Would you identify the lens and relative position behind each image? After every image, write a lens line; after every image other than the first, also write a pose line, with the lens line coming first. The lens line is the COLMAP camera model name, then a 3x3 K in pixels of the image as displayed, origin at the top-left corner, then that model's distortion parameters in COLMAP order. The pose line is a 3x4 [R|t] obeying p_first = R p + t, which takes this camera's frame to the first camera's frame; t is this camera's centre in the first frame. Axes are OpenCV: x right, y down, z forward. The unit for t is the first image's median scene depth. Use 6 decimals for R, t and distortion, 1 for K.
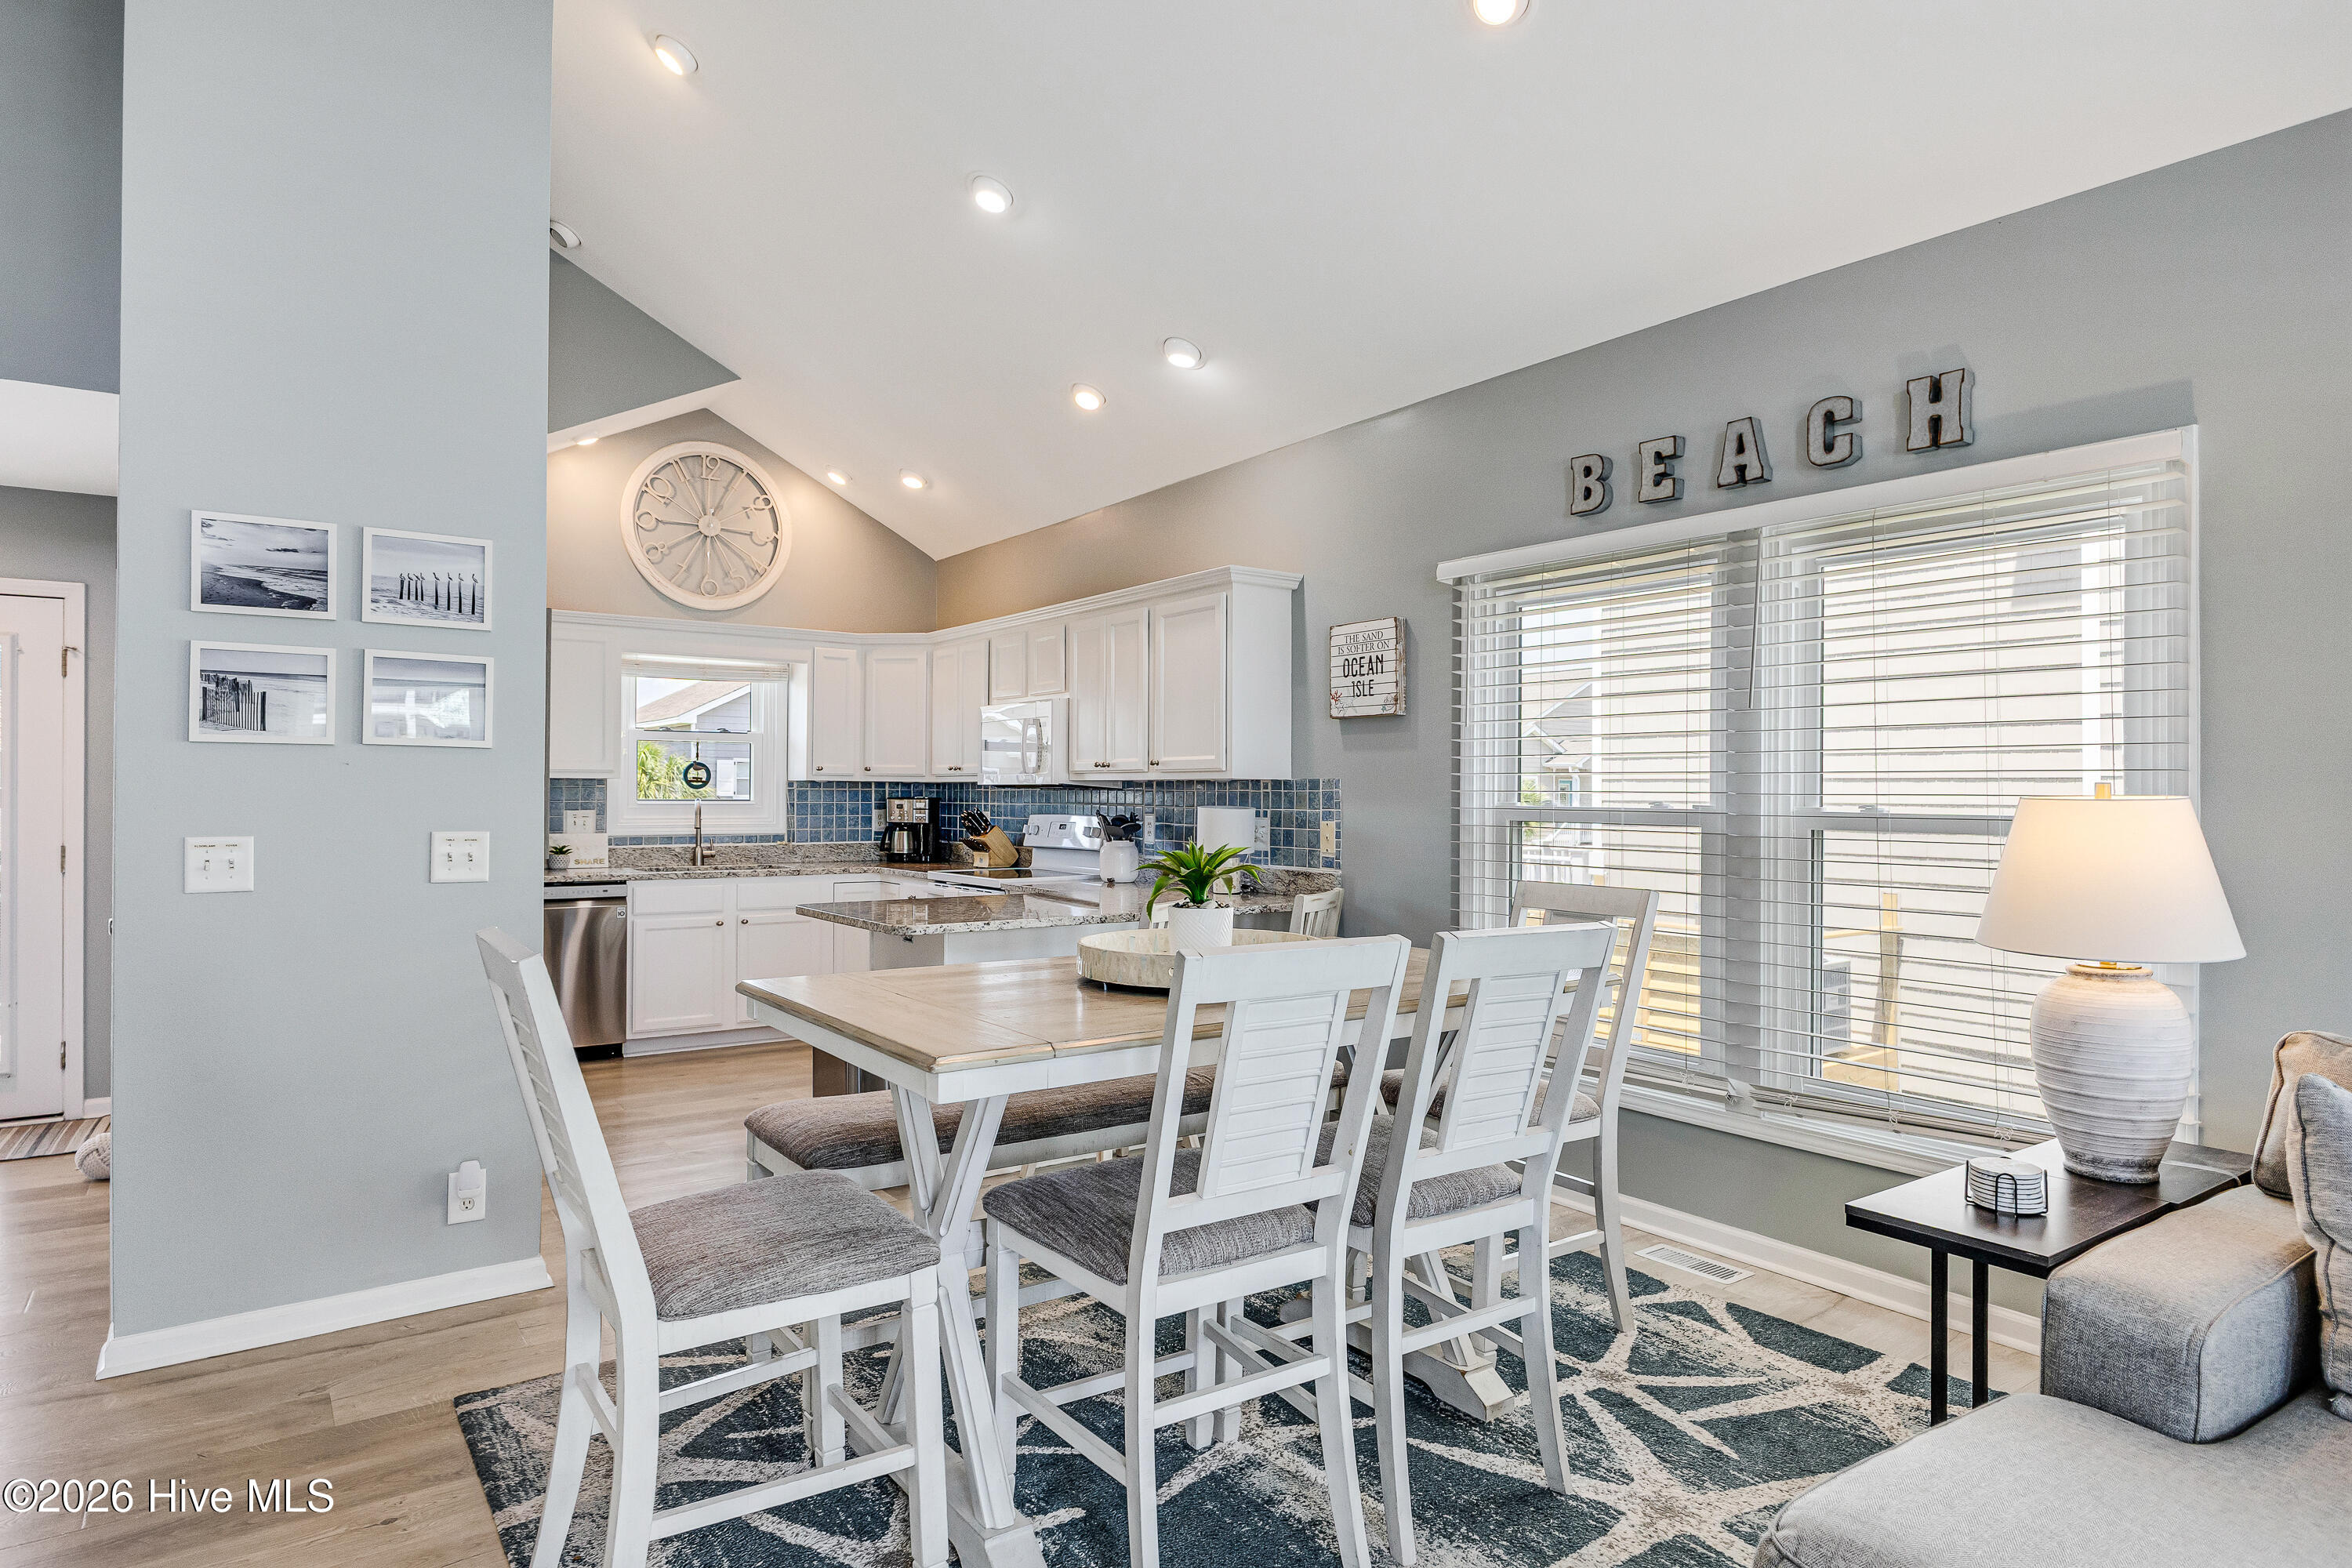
lens RADIAL K [[1378.6, 0, 1147.9], [0, 1378.6, 740.3], [0, 0, 1]] dist [0.009167, -0.002066]
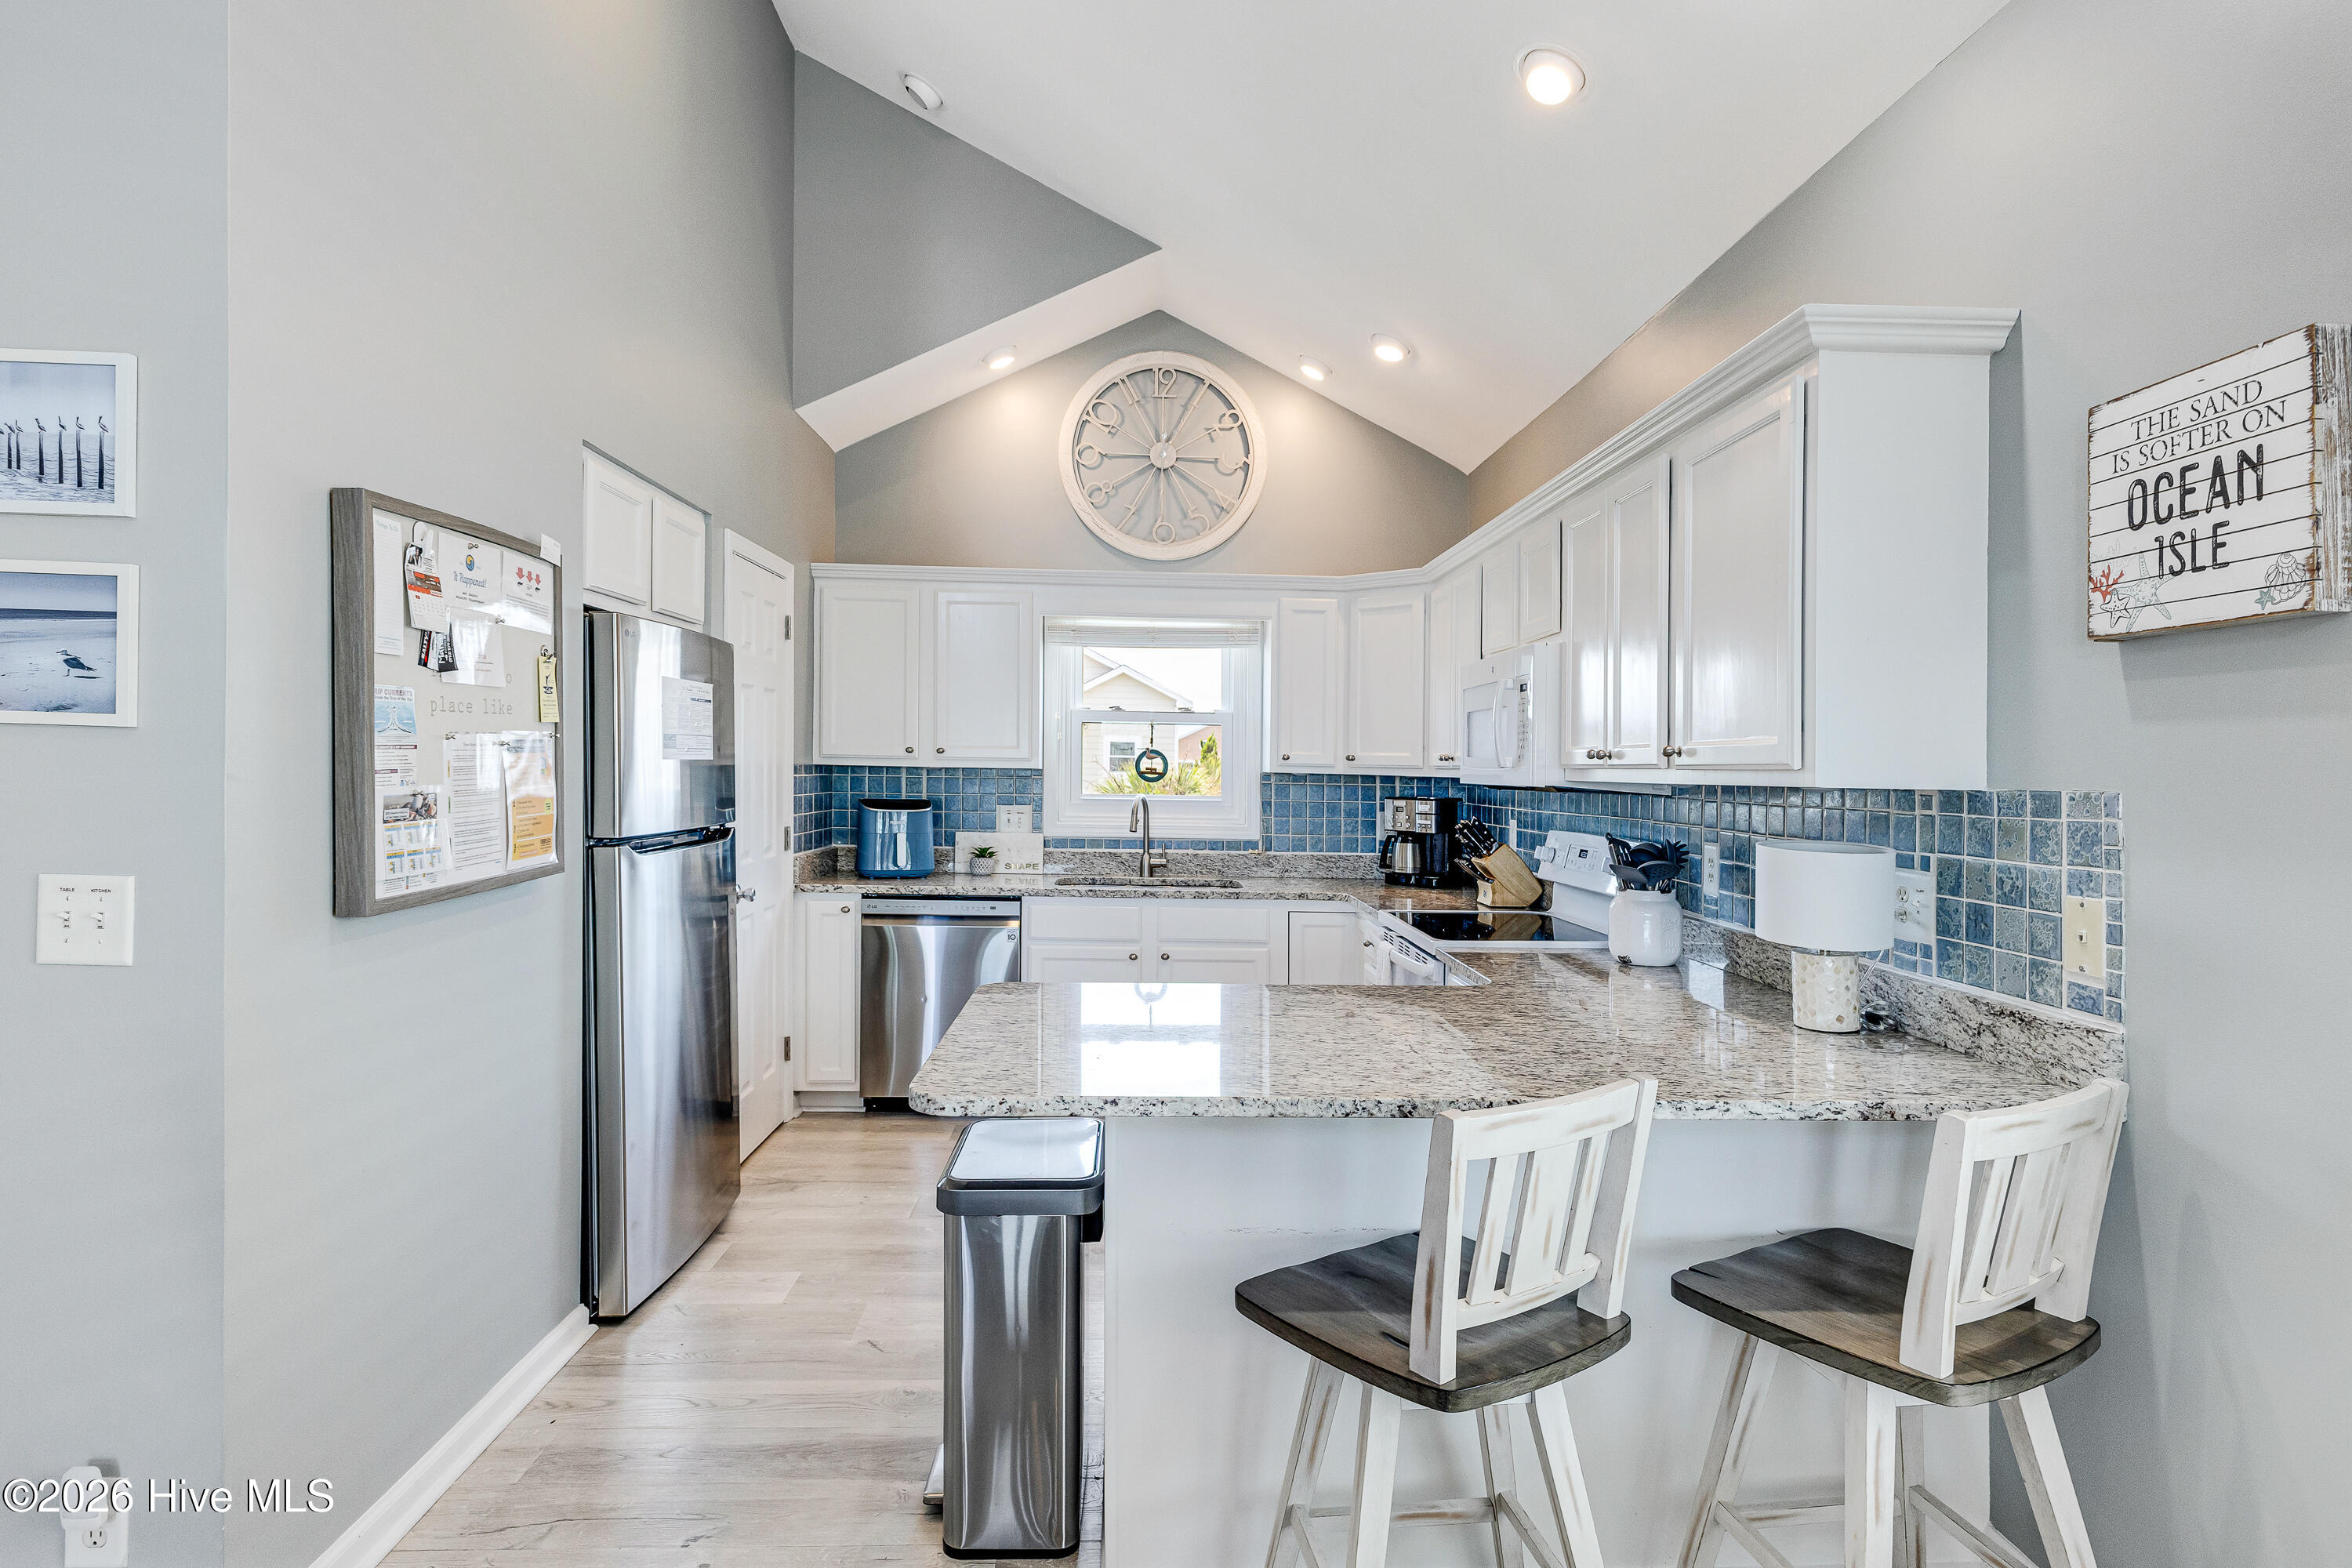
lens RADIAL K [[1219.4, 0, 1173.8], [0, 1219.4, 748.2], [0, 0, 1]] dist [0.016161, -0.001699]
pose [[0.839899, -0.000065, -0.542743, 0.076608], [0.009085, 0.999862, 0.013939, 0.005755], [0.542667, -0.016638, 0.839783, 0.415029]]
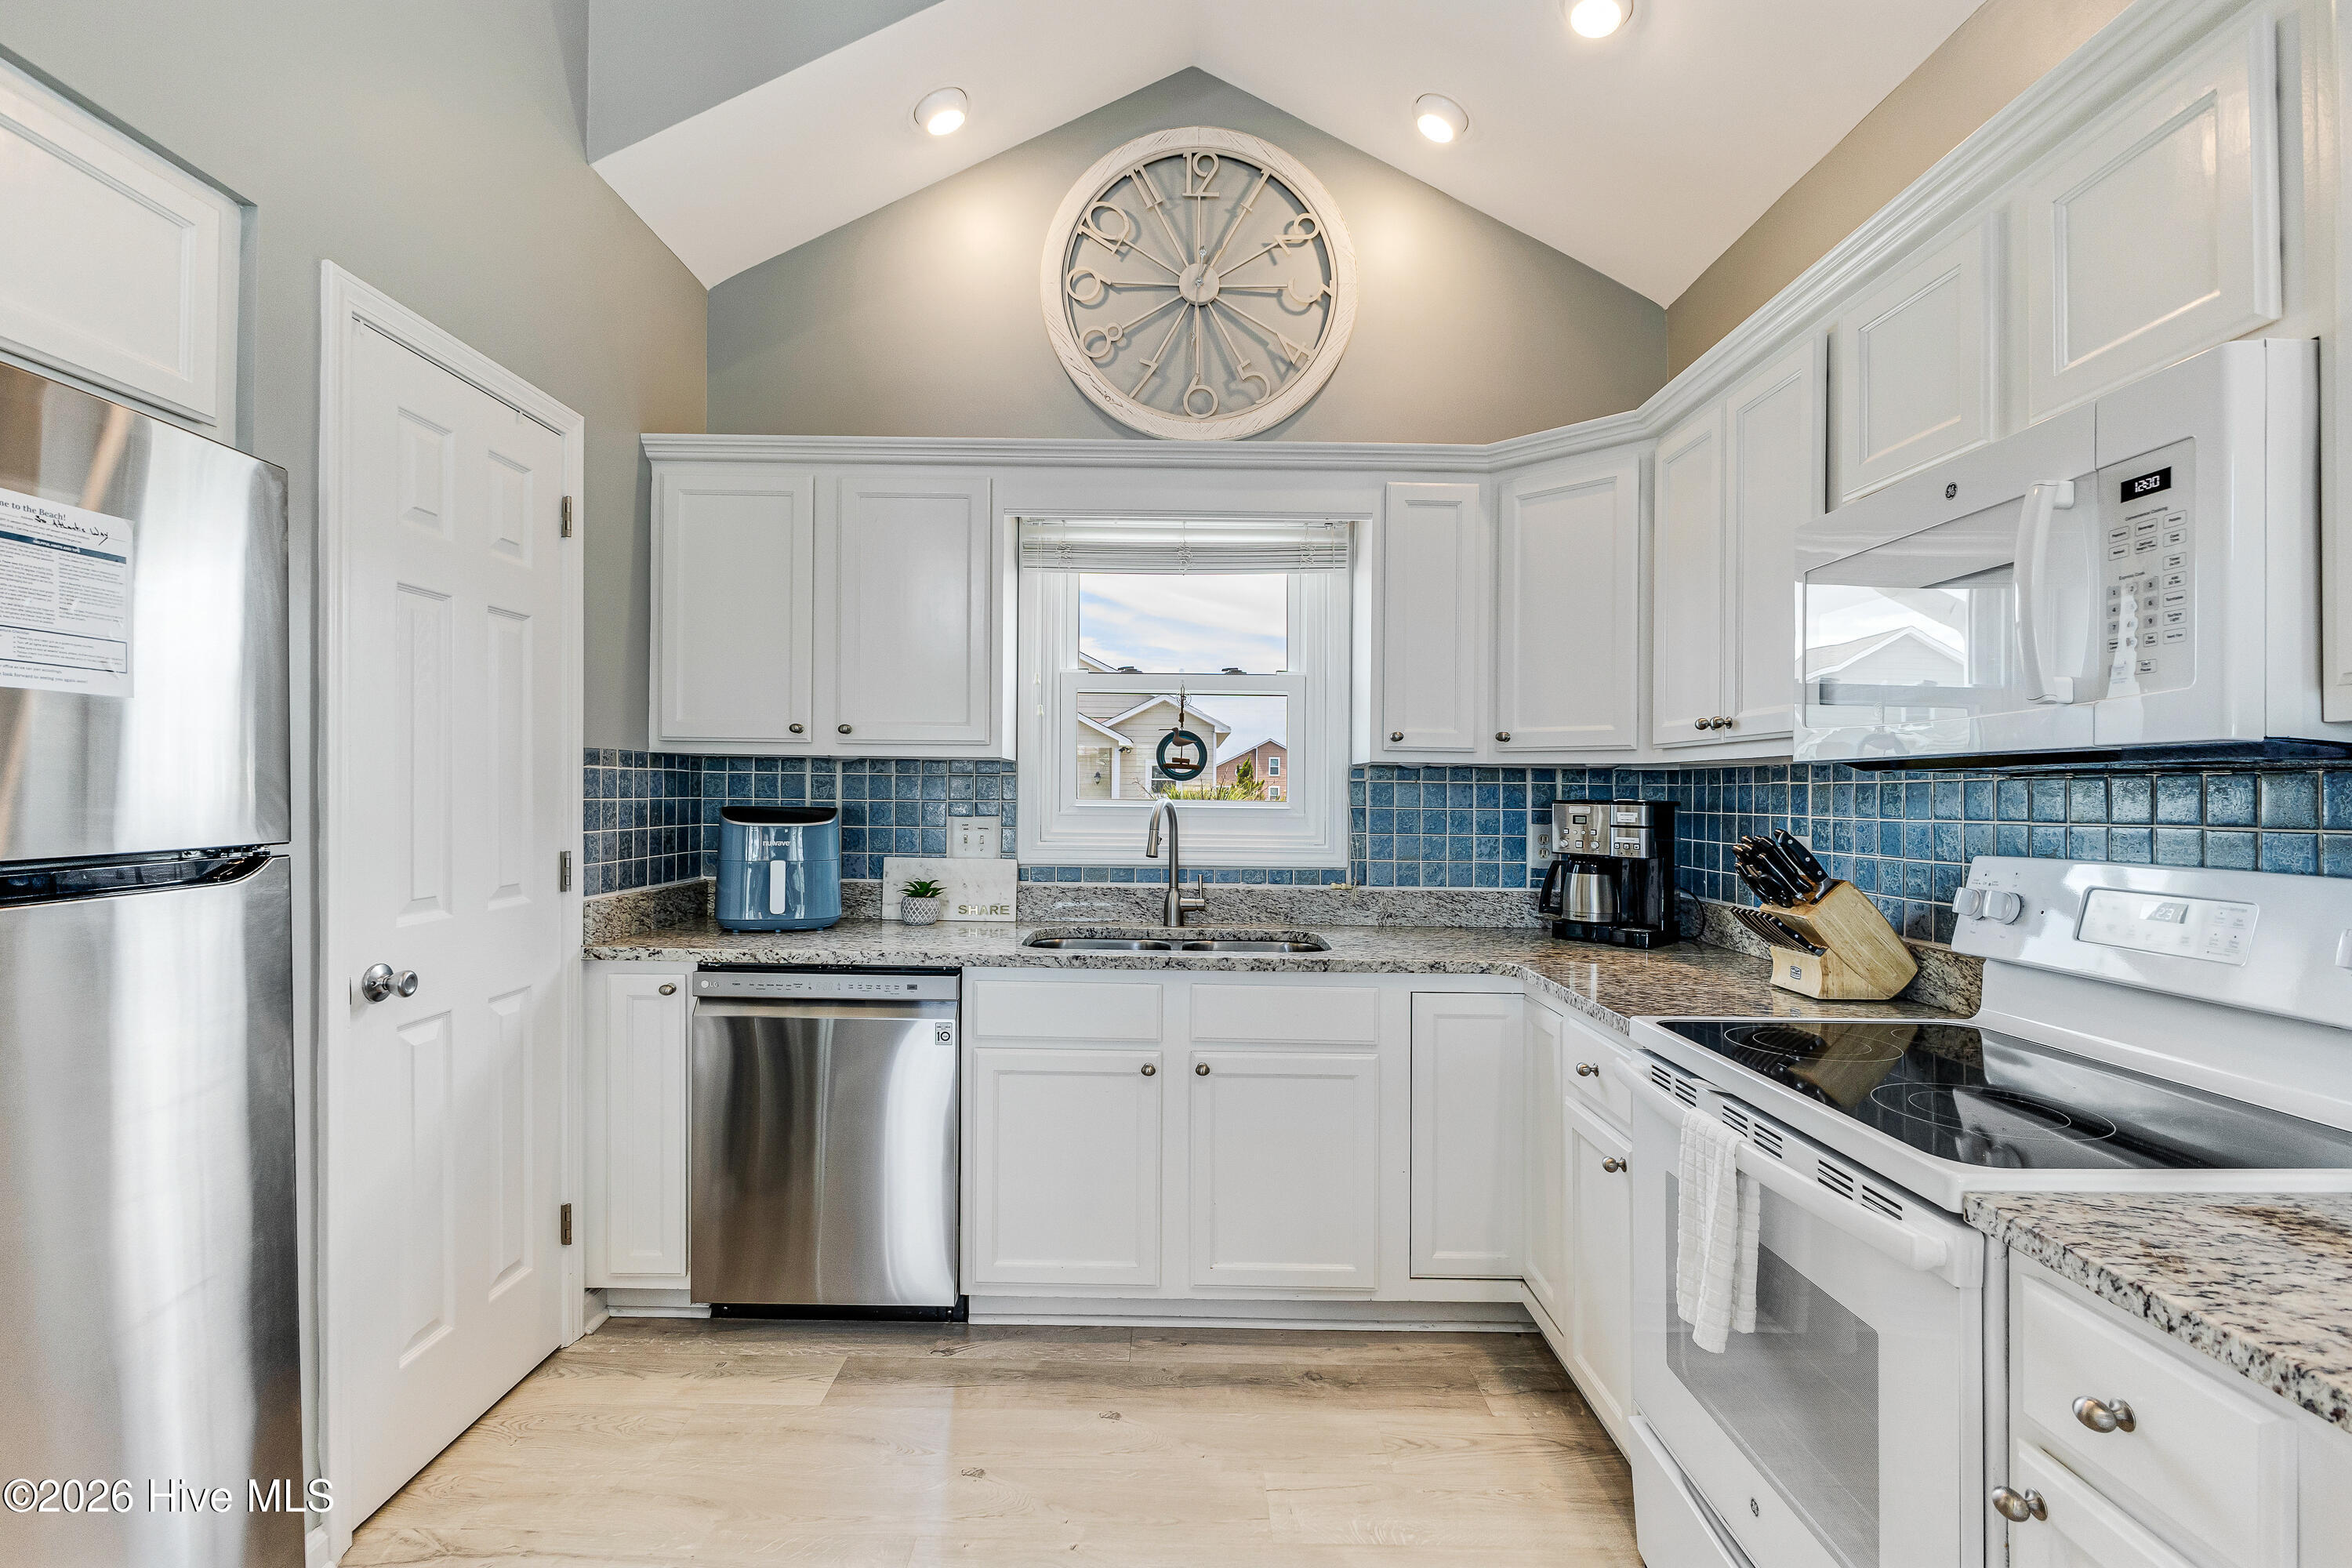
lens RADIAL K [[1043.9, 0, 1193.1], [0, 1043.9, 779.6], [0, 0, 1]] dist [-0.004964, -0.000918]
pose [[0.829209, -0.001805, -0.558935, -0.099090], [0.012268, 0.999813, 0.014972, 0.029712], [0.558803, -0.019272, 0.829076, 0.684426]]
